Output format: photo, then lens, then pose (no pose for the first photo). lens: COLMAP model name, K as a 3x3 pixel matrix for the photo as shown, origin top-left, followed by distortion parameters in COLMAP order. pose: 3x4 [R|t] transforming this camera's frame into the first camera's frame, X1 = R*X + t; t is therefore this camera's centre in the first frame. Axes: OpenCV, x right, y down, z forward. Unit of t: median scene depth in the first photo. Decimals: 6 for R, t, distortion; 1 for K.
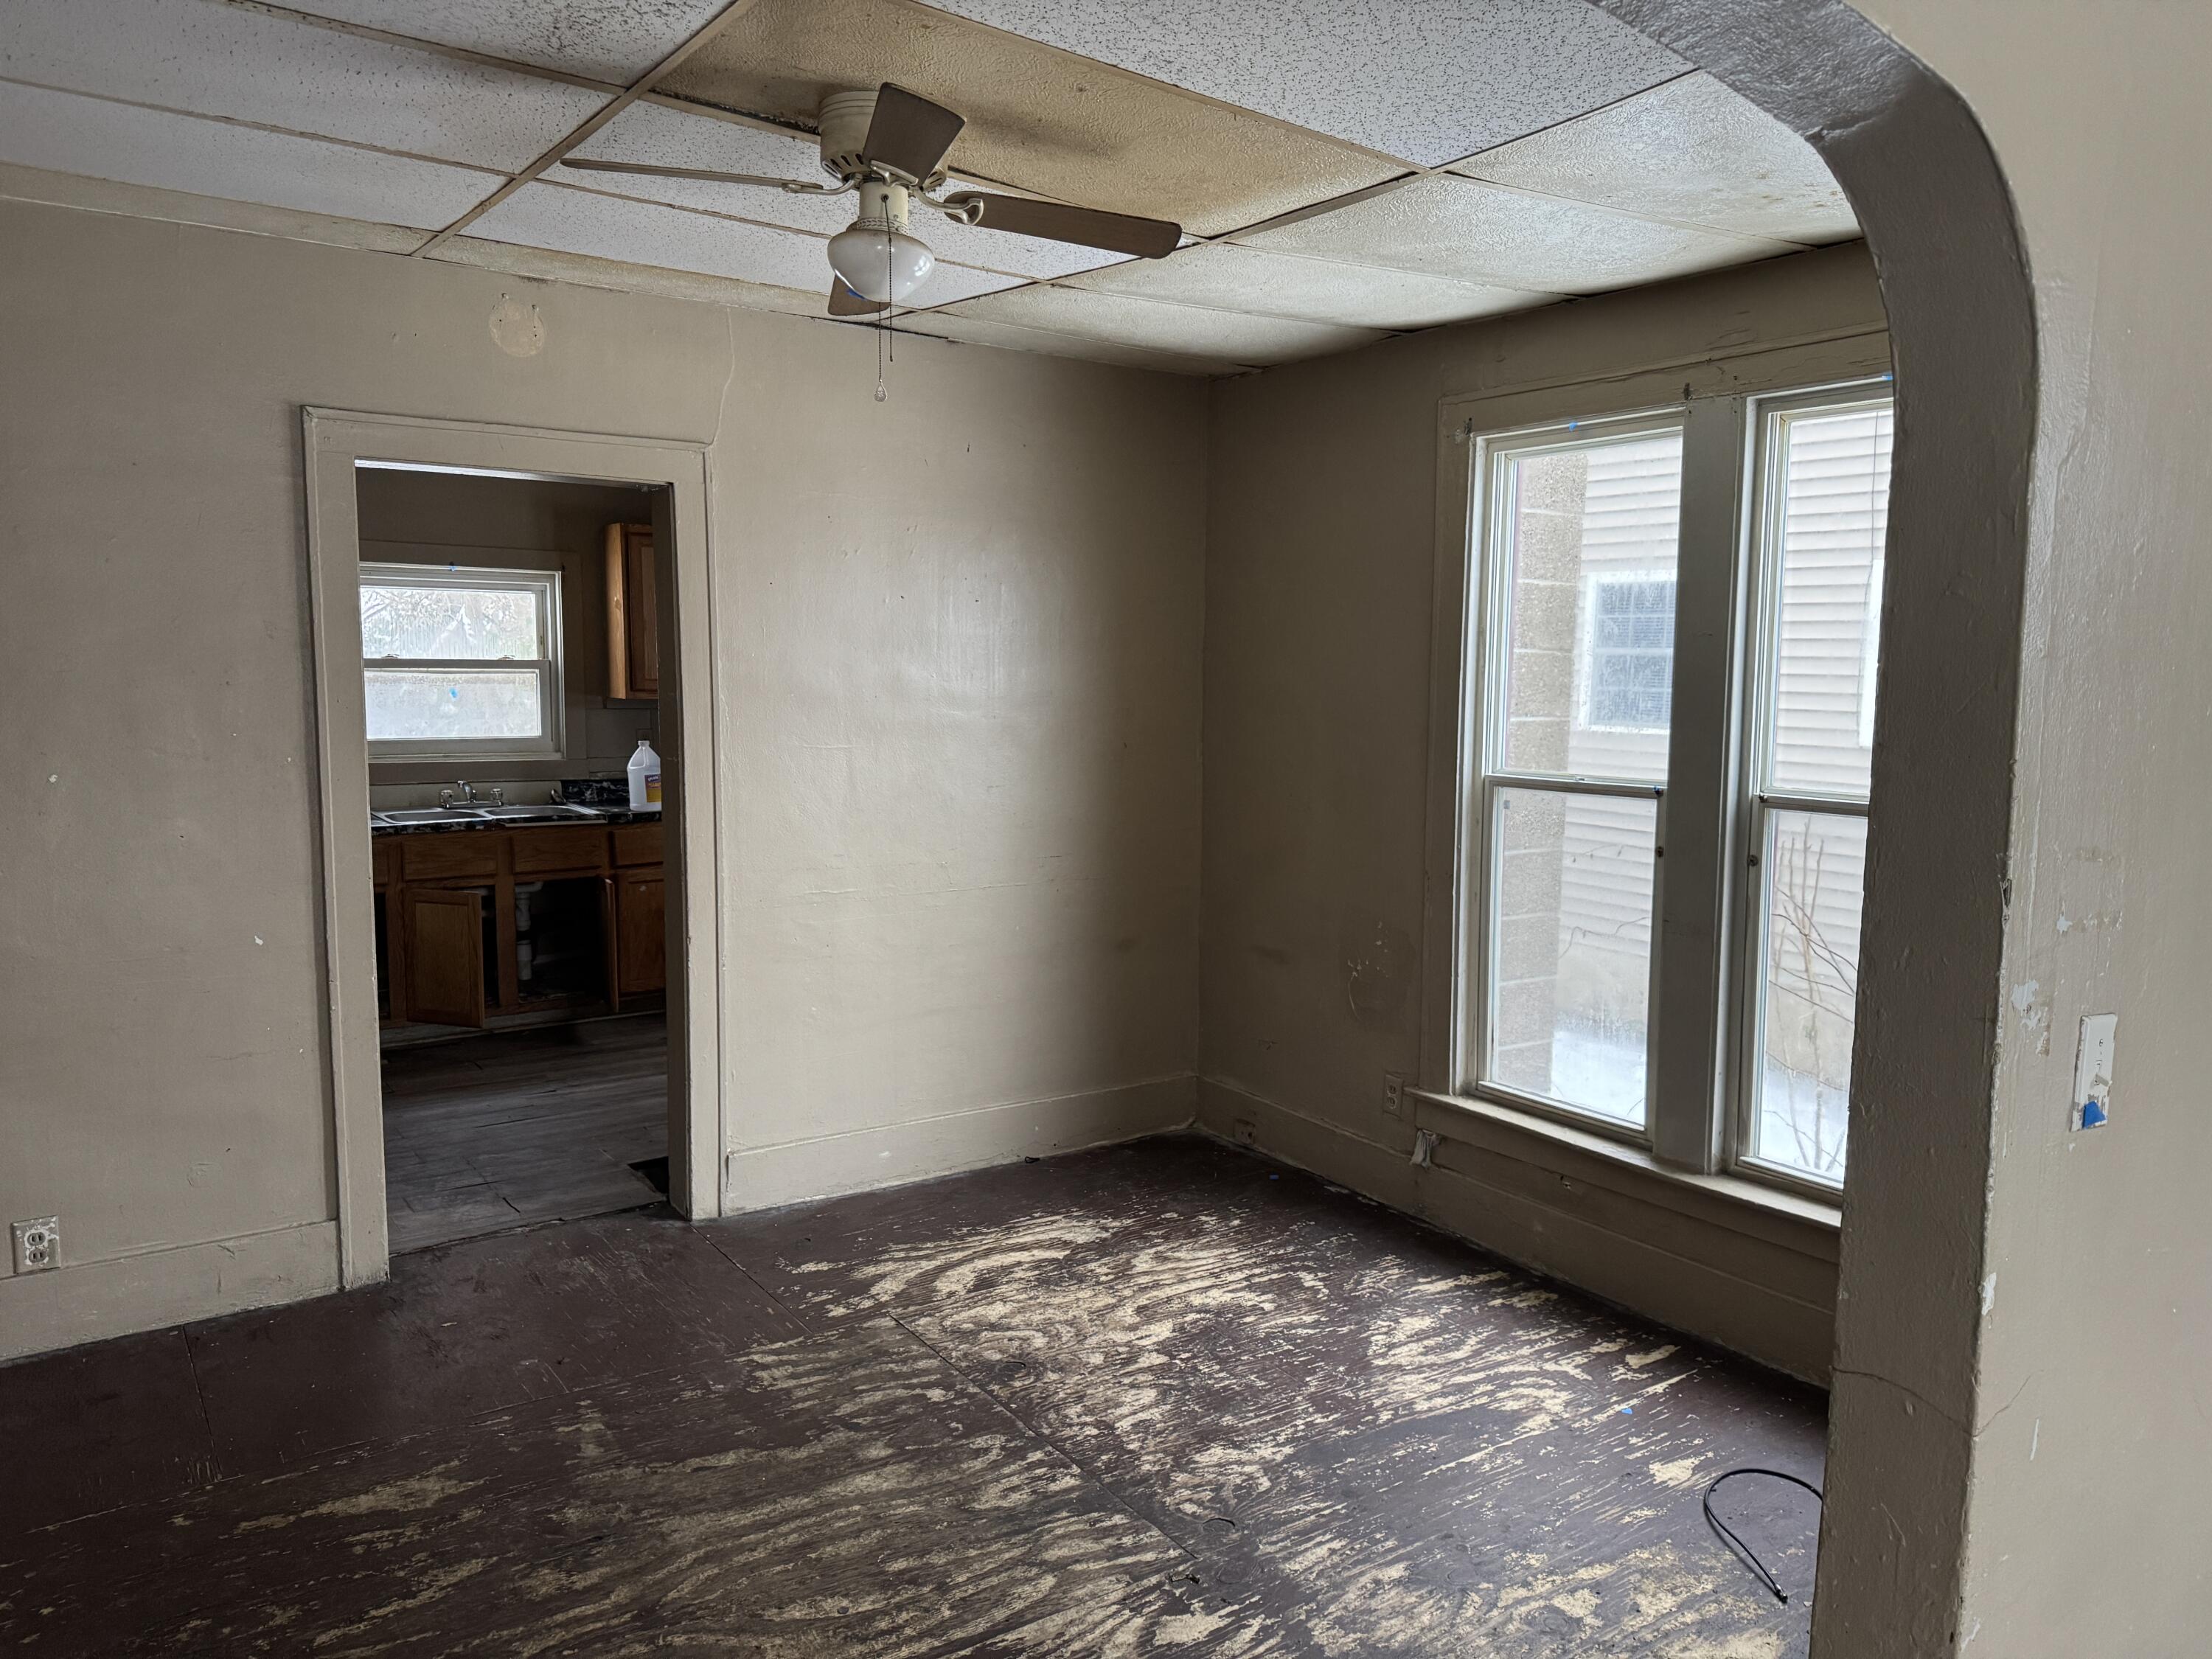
lens RADIAL K [[1569.2, 0, 1105.9], [0, 1569.2, 842.2], [0, 0, 1]] dist [0.125099, -0.195380]
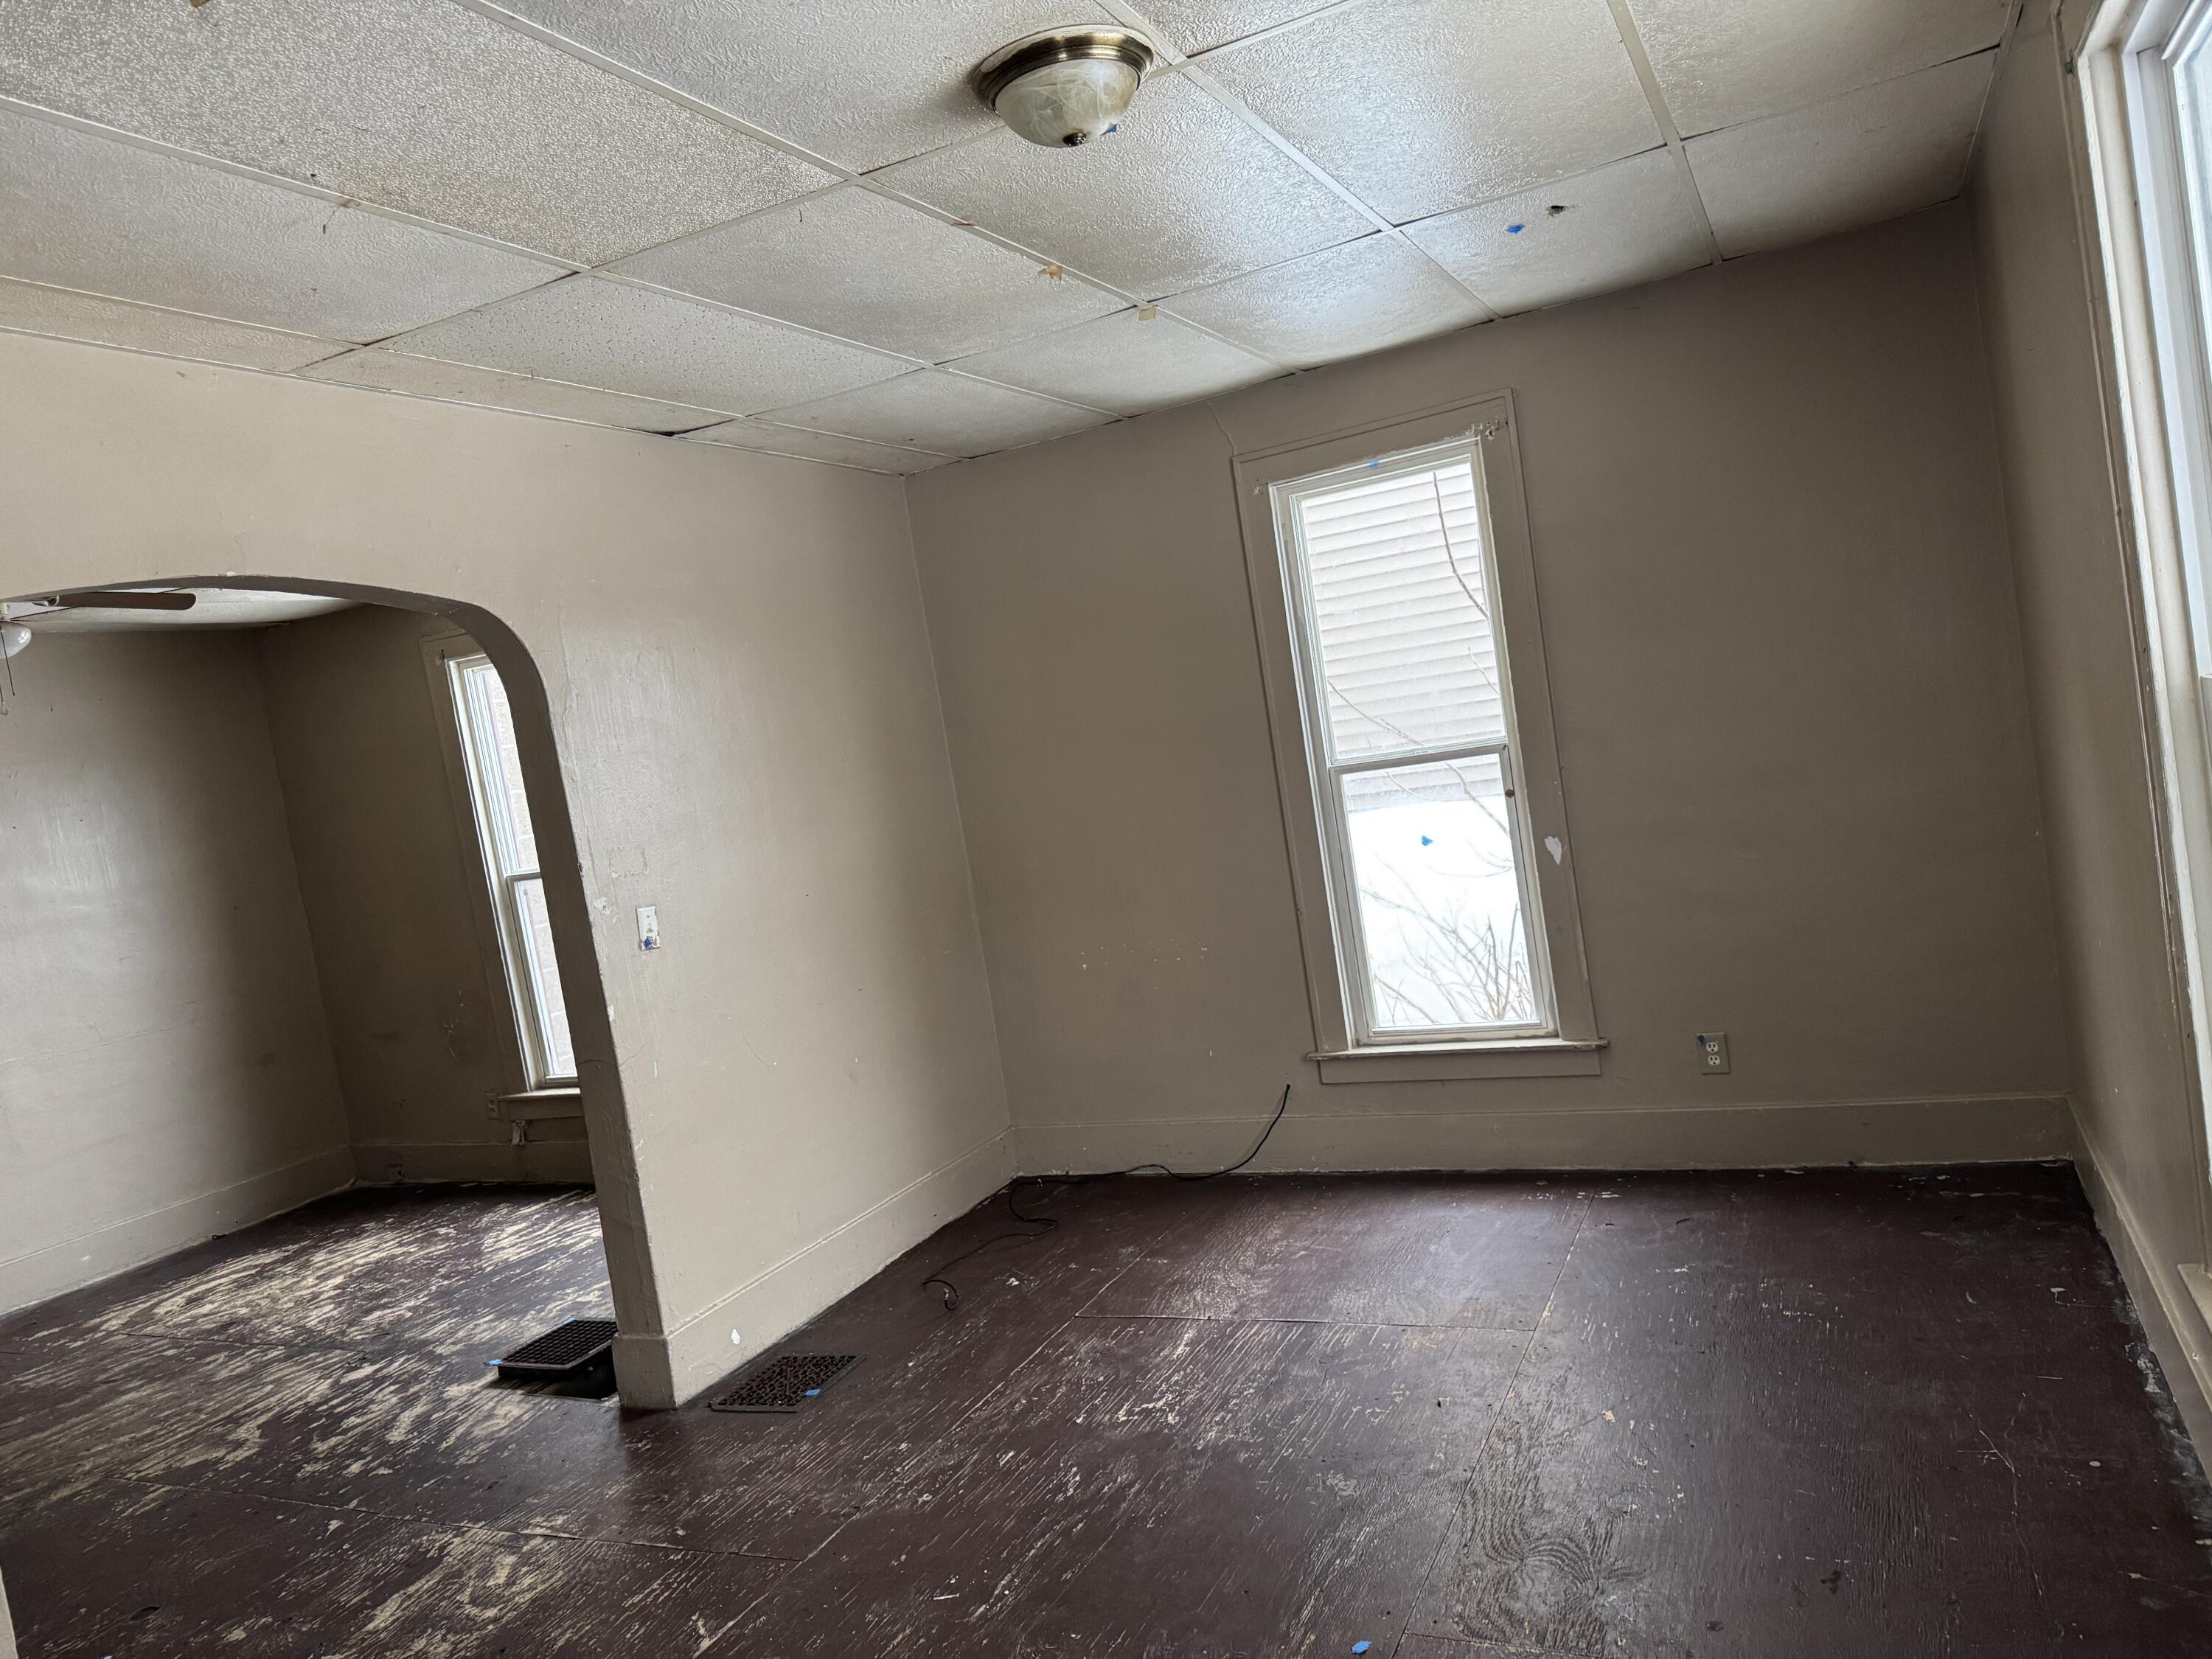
lens RADIAL K [[1543.5, 0, 1106.0], [0, 1543.5, 829.5], [0, 0, 1]] dist [-0.001532, -0.007355]
pose [[0.853389, -0.175422, 0.490871, 0.017549], [0.214457, 0.976441, -0.023888, 0.091223], [-0.475116, 0.125656, 0.870905, -0.701446]]
